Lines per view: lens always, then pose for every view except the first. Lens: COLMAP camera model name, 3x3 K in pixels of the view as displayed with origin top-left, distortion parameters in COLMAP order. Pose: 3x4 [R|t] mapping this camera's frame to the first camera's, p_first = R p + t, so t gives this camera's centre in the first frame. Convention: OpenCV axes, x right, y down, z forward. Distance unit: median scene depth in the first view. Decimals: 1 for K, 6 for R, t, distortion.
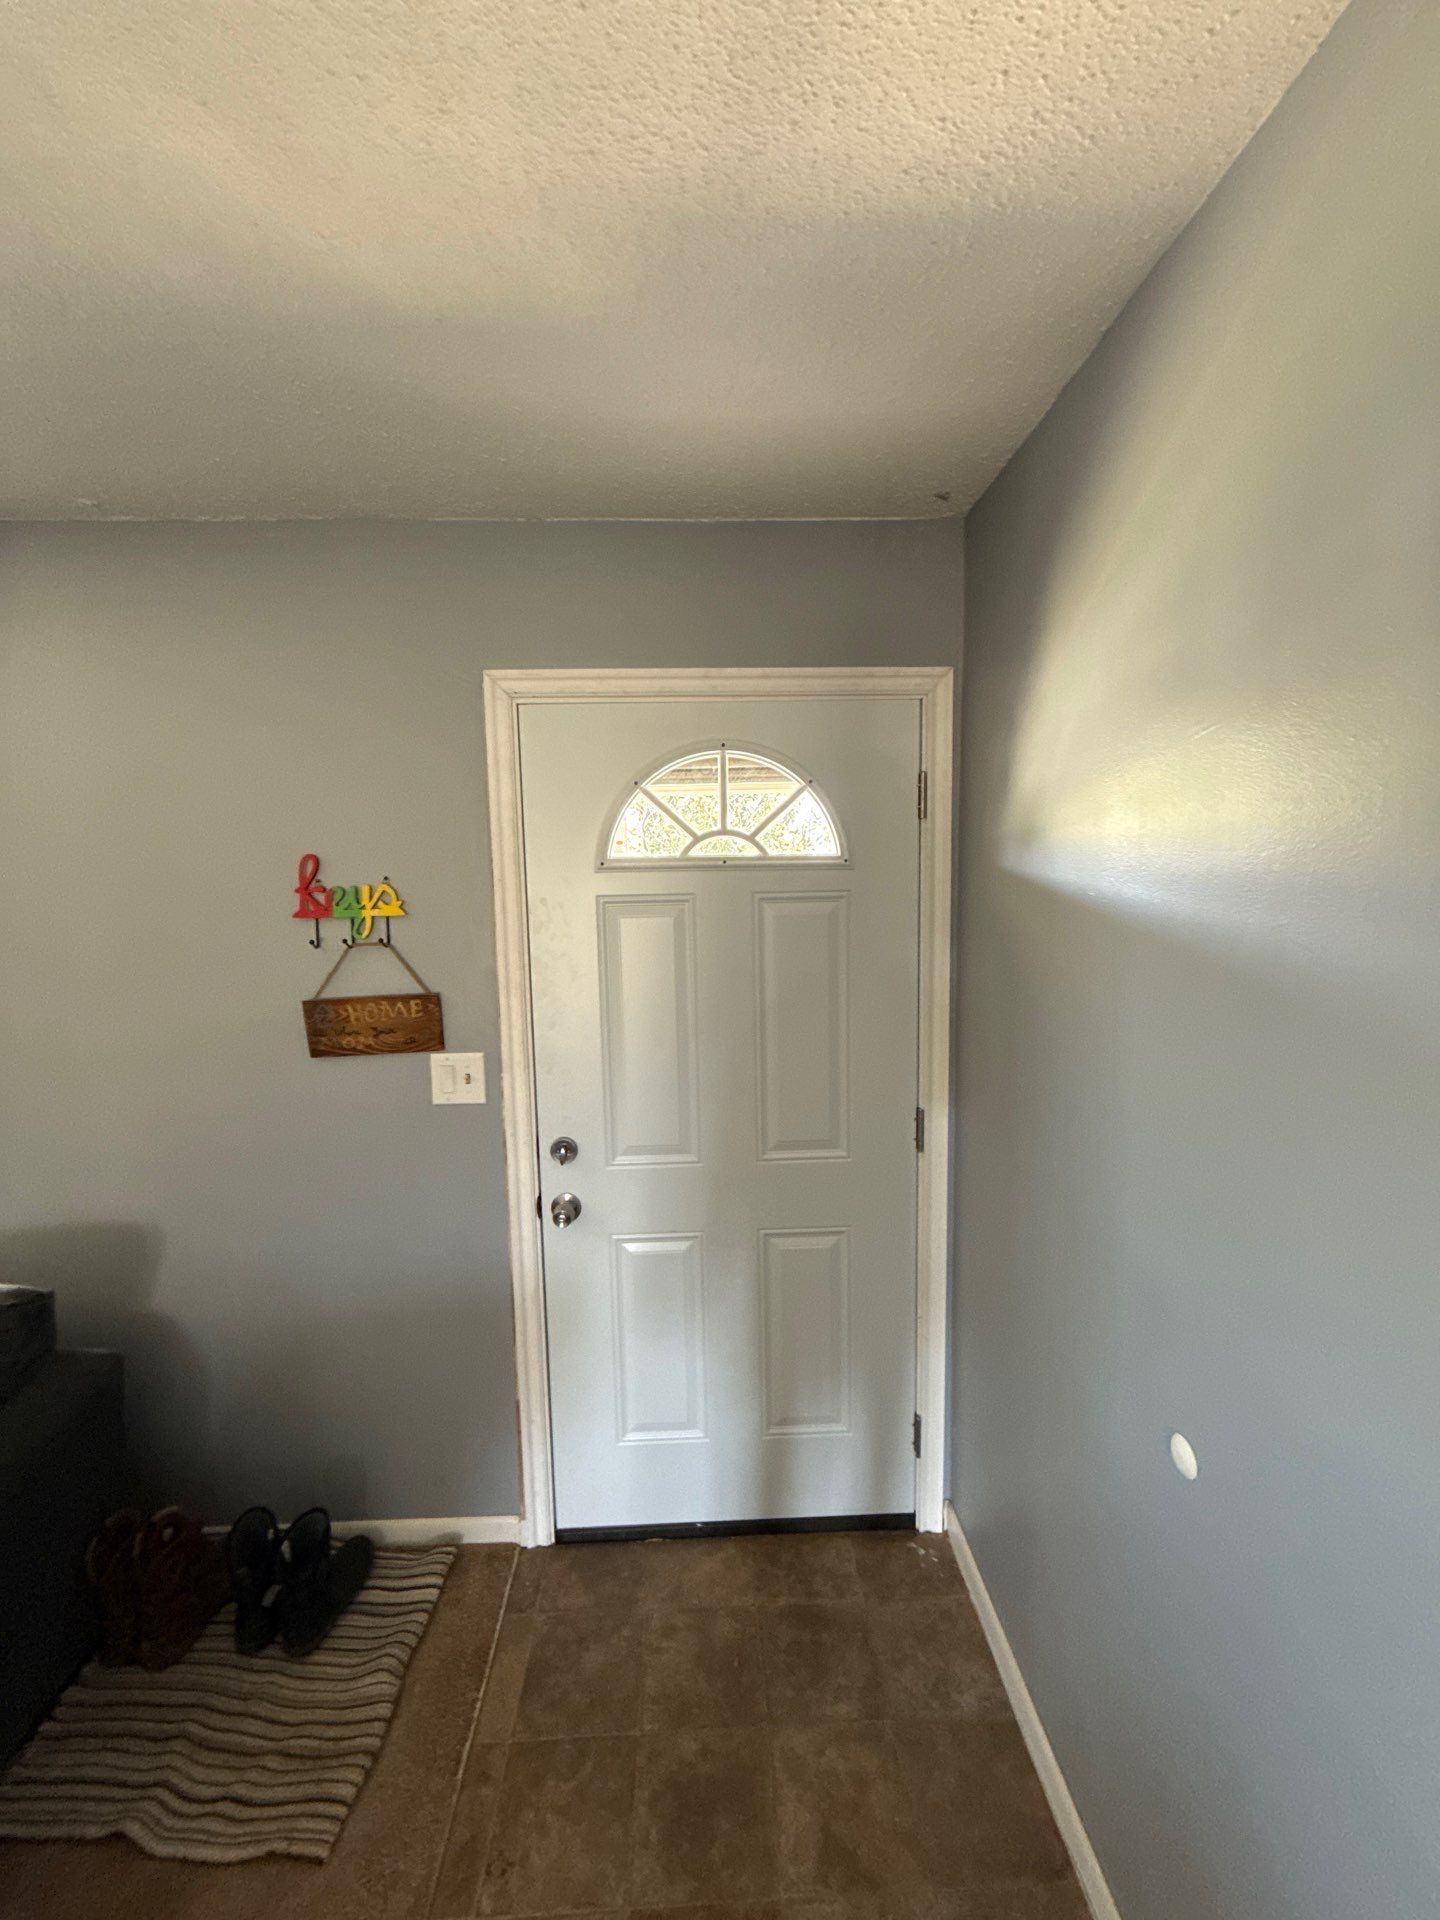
lens RADIAL K [[767.8, 0, 720.0], [0, 767.8, 960.0], [0, 0, 1]] dist [0.000208, 0.000623]
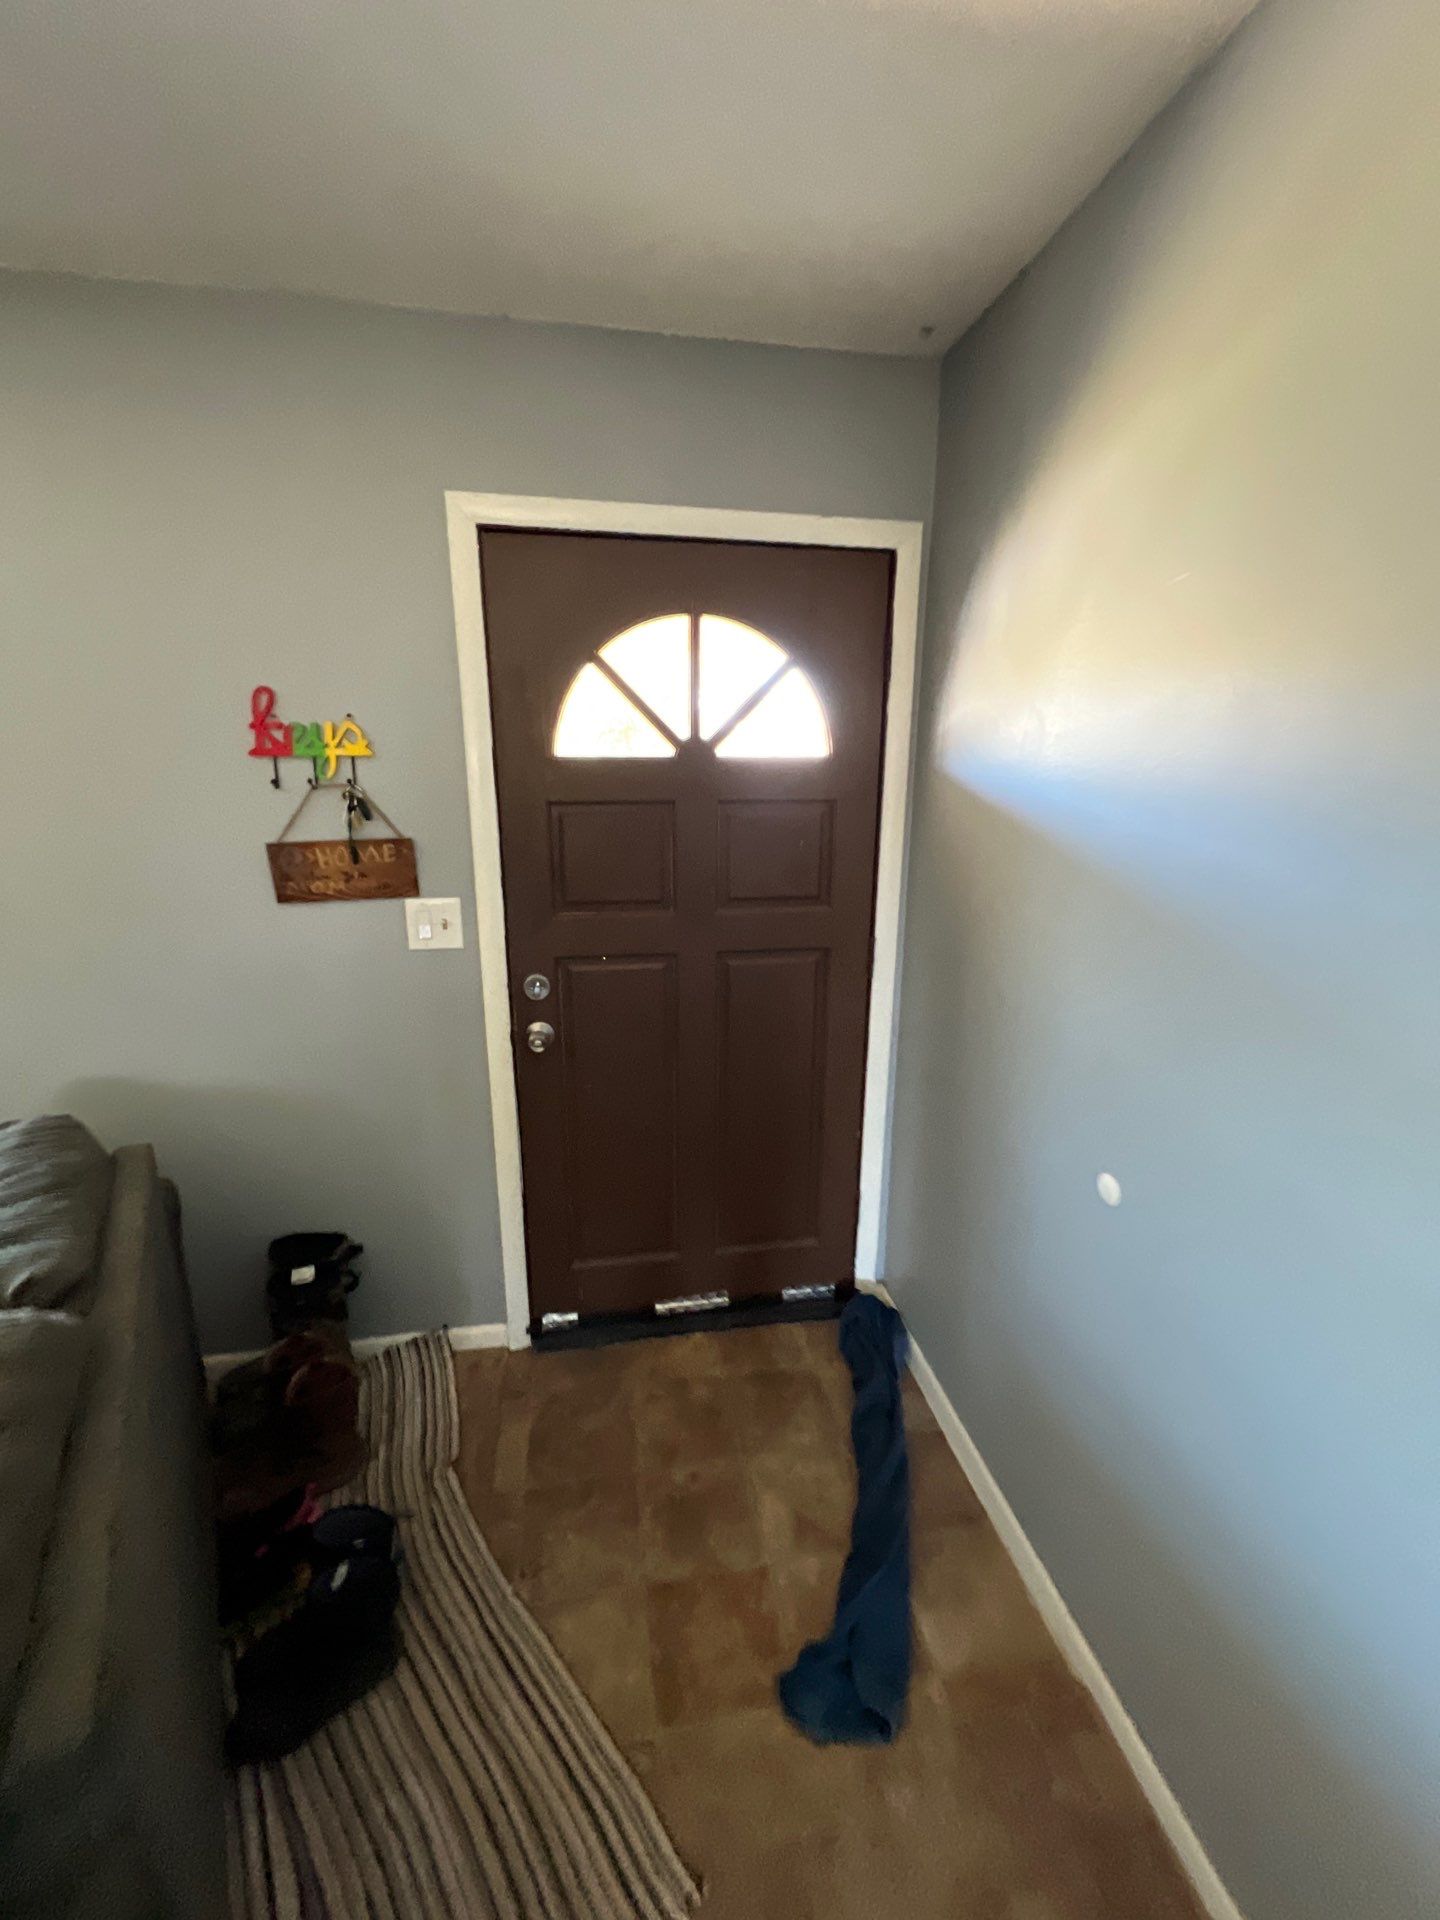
lens RADIAL K [[775.8, 0, 721.4], [0, 775.8, 964.6], [0, 0, 1]] dist [0.001070, 0.000020]
pose [[0.990280, -0.013517, 0.138427, -0.112162], [-0.006320, 0.989865, 0.141871, 0.061459], [-0.138942, -0.141367, 0.980158, -0.060772]]
